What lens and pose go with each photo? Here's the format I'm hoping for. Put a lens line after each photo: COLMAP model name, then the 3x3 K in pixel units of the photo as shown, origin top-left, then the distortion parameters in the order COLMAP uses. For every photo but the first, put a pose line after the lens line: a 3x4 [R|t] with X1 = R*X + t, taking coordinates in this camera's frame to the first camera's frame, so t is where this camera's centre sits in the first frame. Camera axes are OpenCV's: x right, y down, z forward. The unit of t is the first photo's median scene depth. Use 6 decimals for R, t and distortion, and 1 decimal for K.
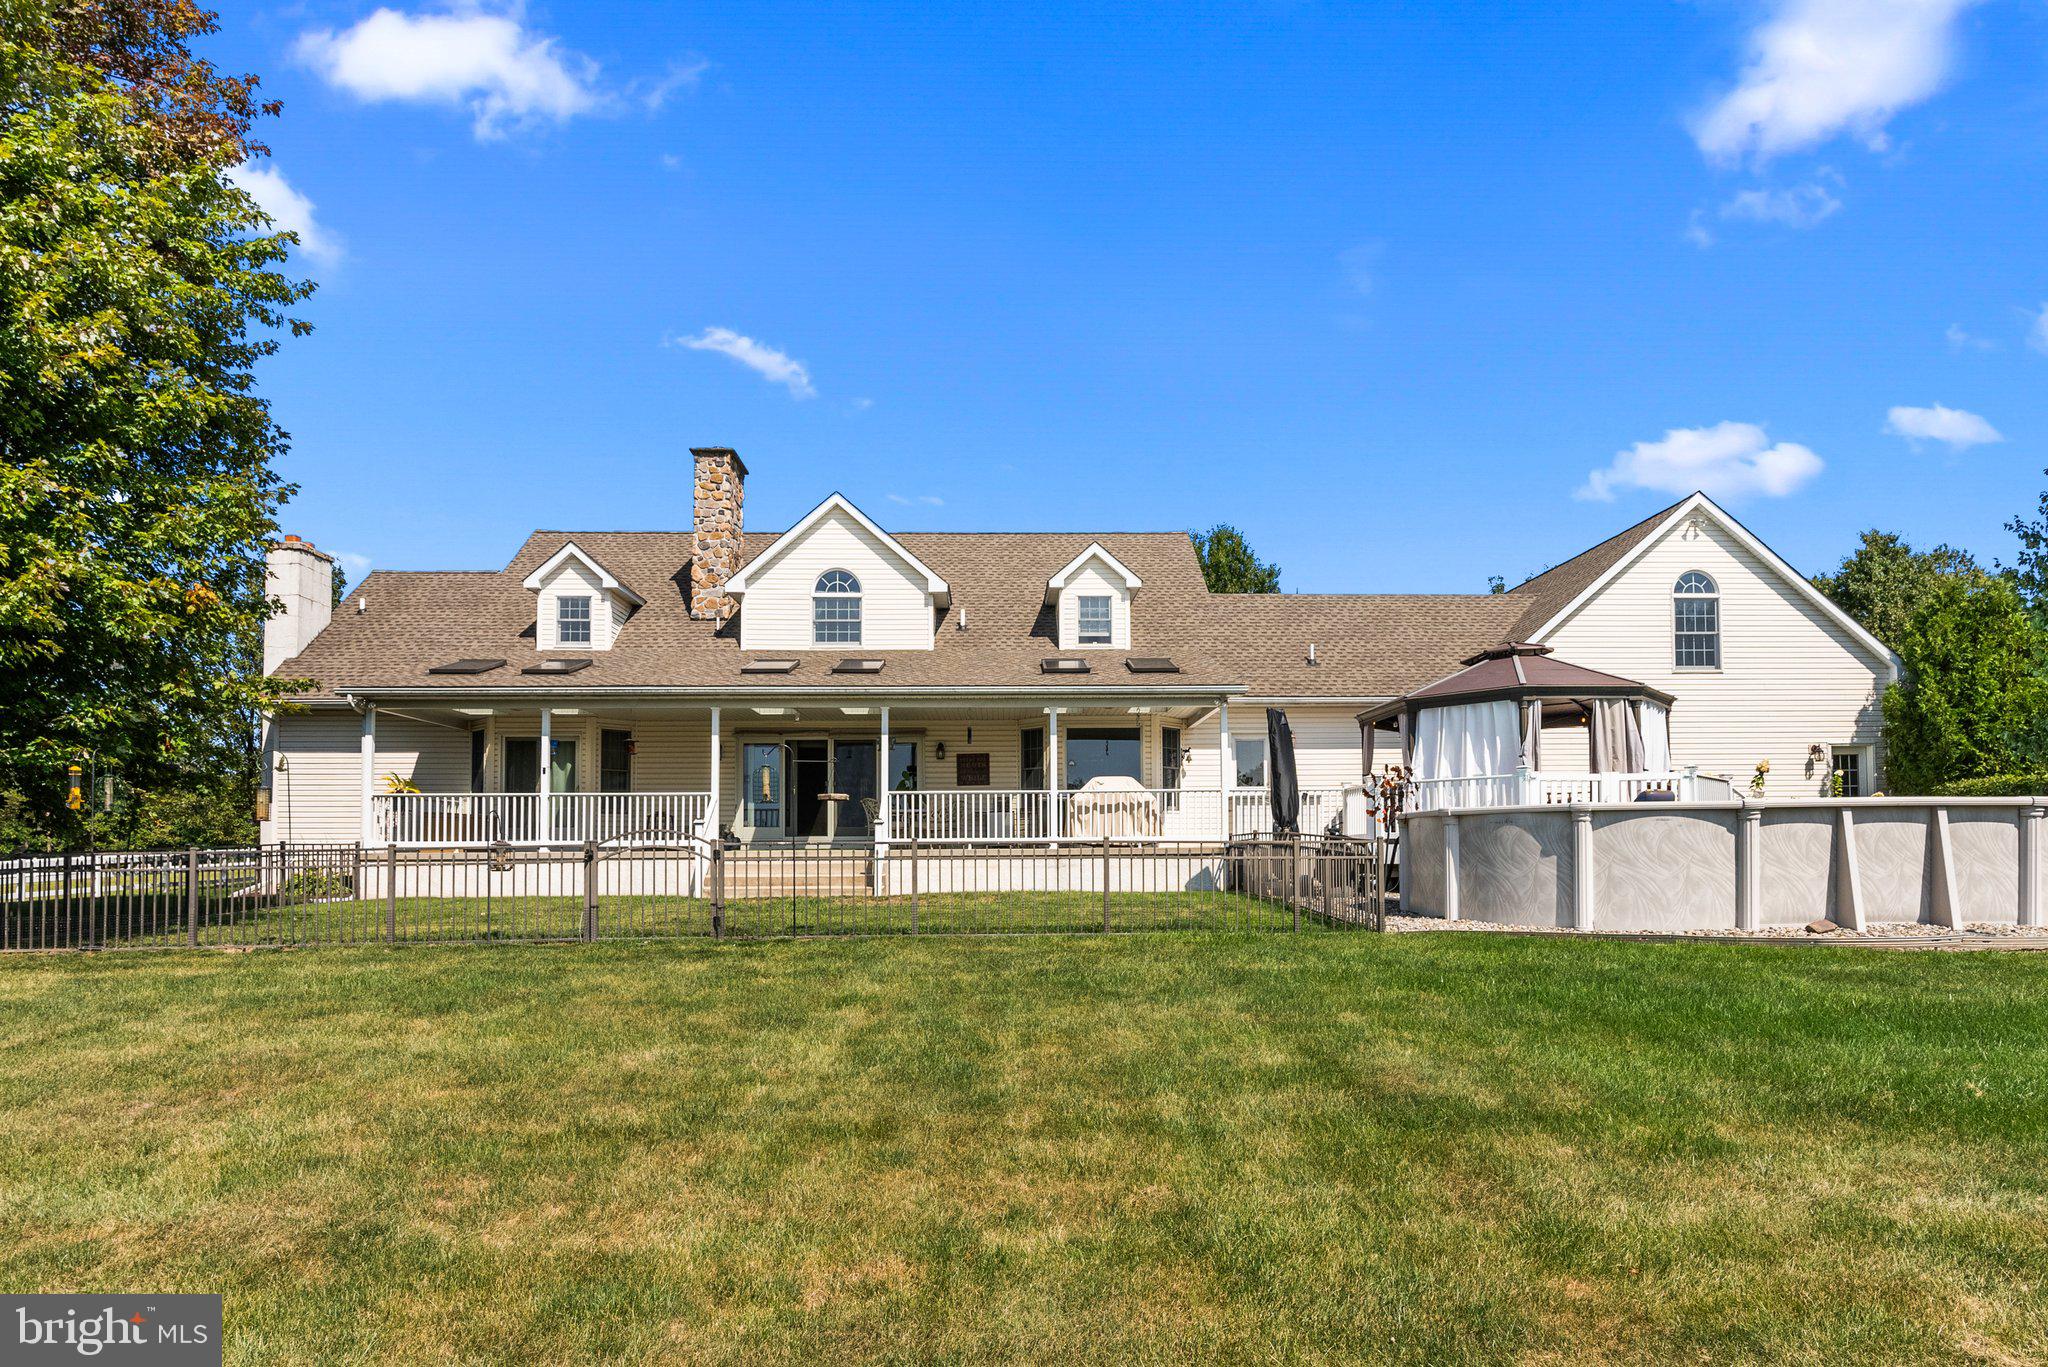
lens RADIAL K [[1058.9, 0, 1027.9], [0, 1058.9, 695.6], [0, 0, 1]] dist [0.000215, 0.000428]
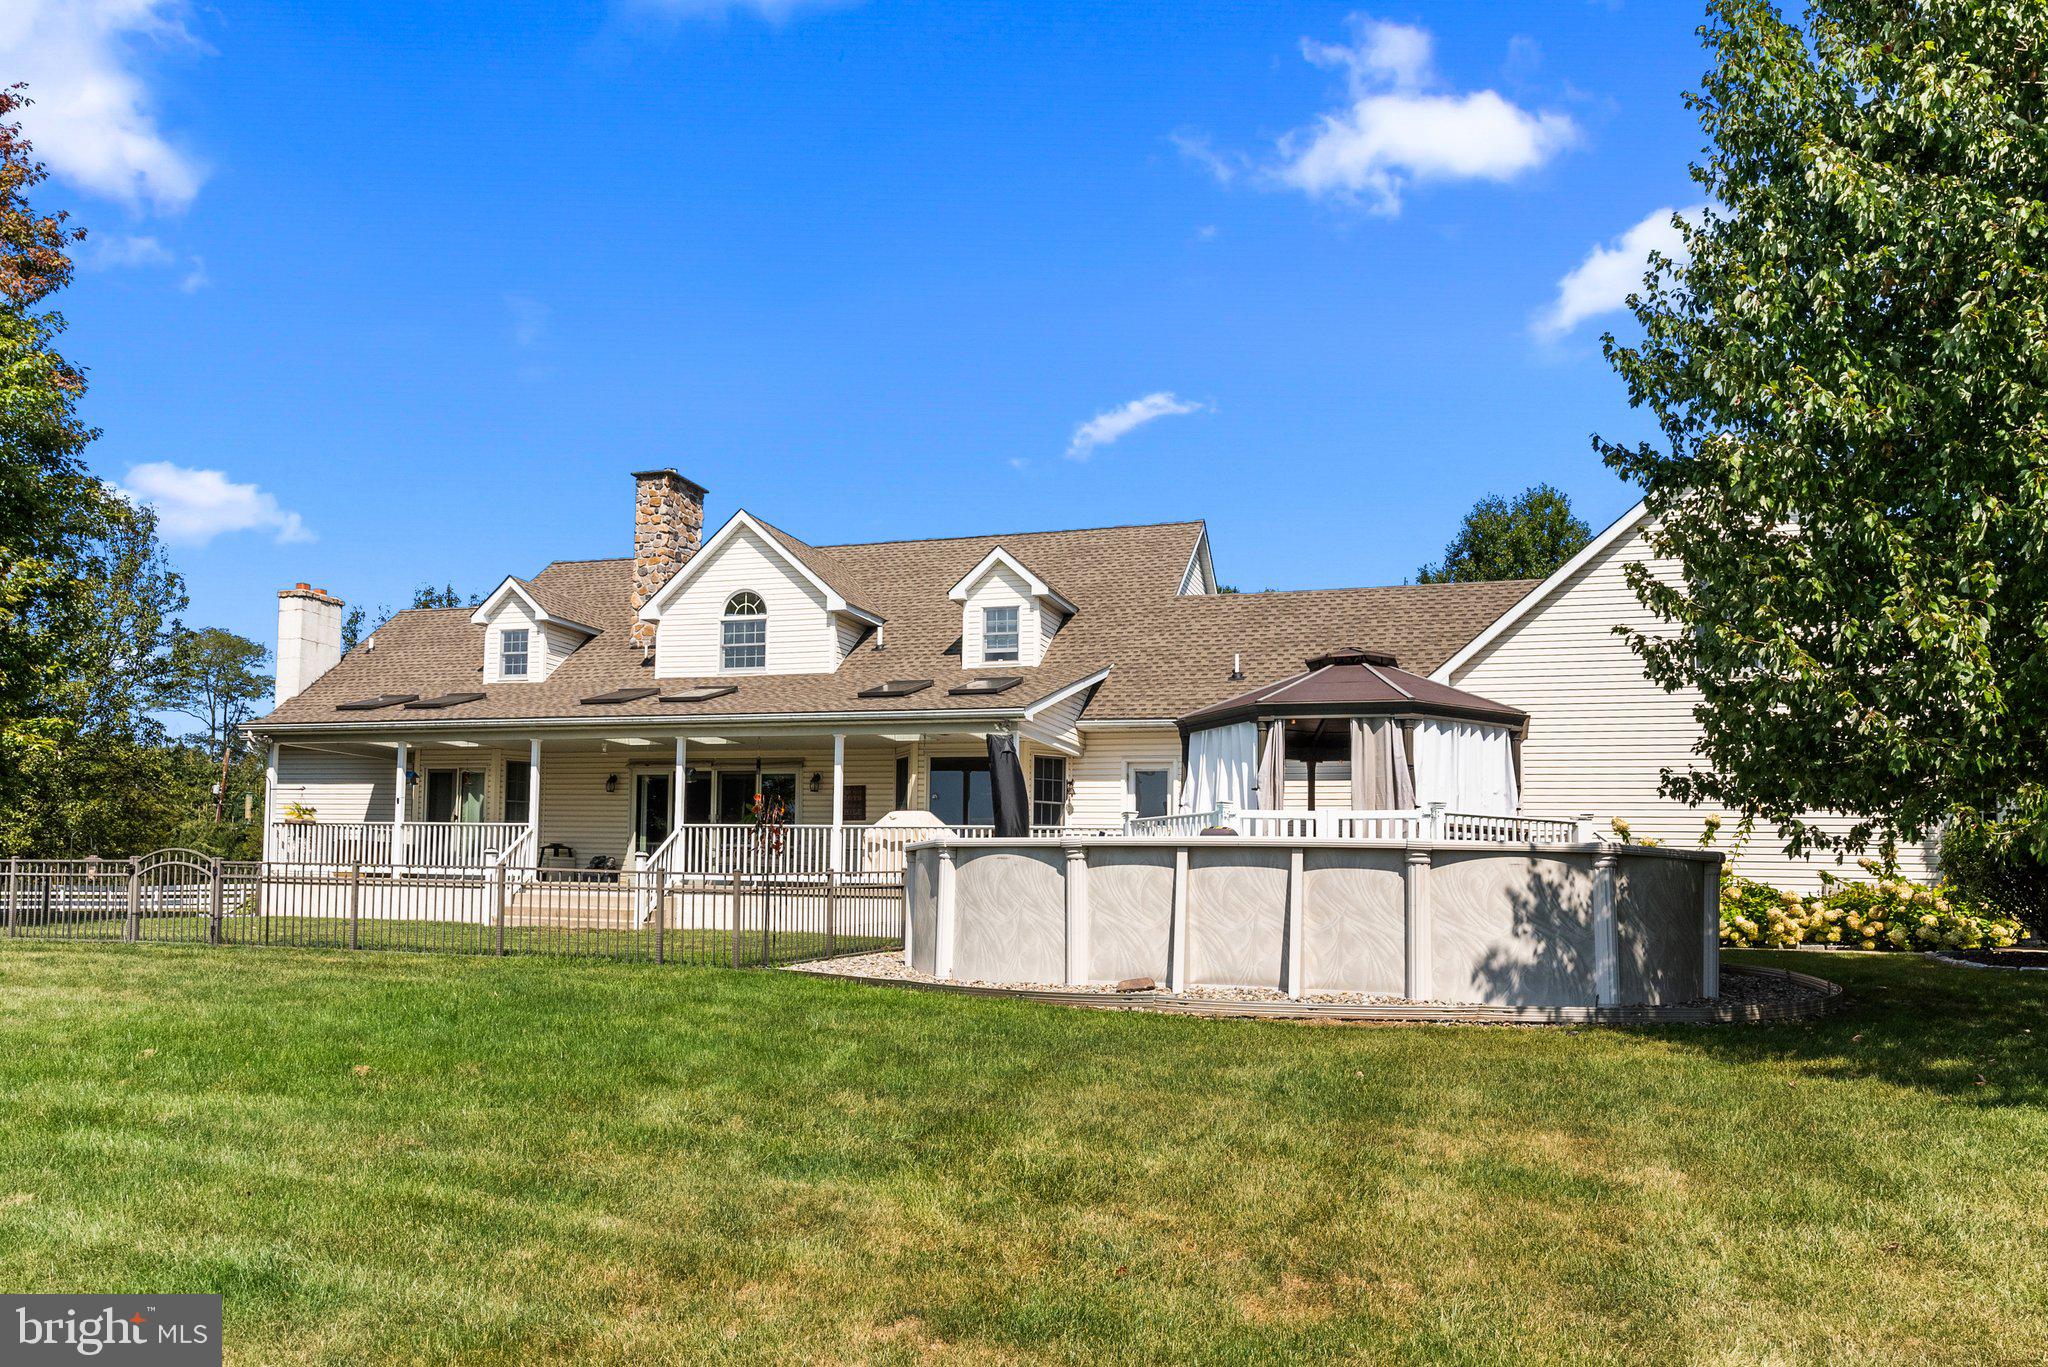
lens RADIAL K [[1302.2, 0, 1023.3], [0, 1302.2, 693.9], [0, 0, 1]] dist [0.018461, 0.000639]
pose [[0.944075, -0.021629, -0.329019, 0.440419], [0.016158, 0.999682, -0.019353, -0.000294], [0.329333, 0.012955, 0.944125, -0.017930]]
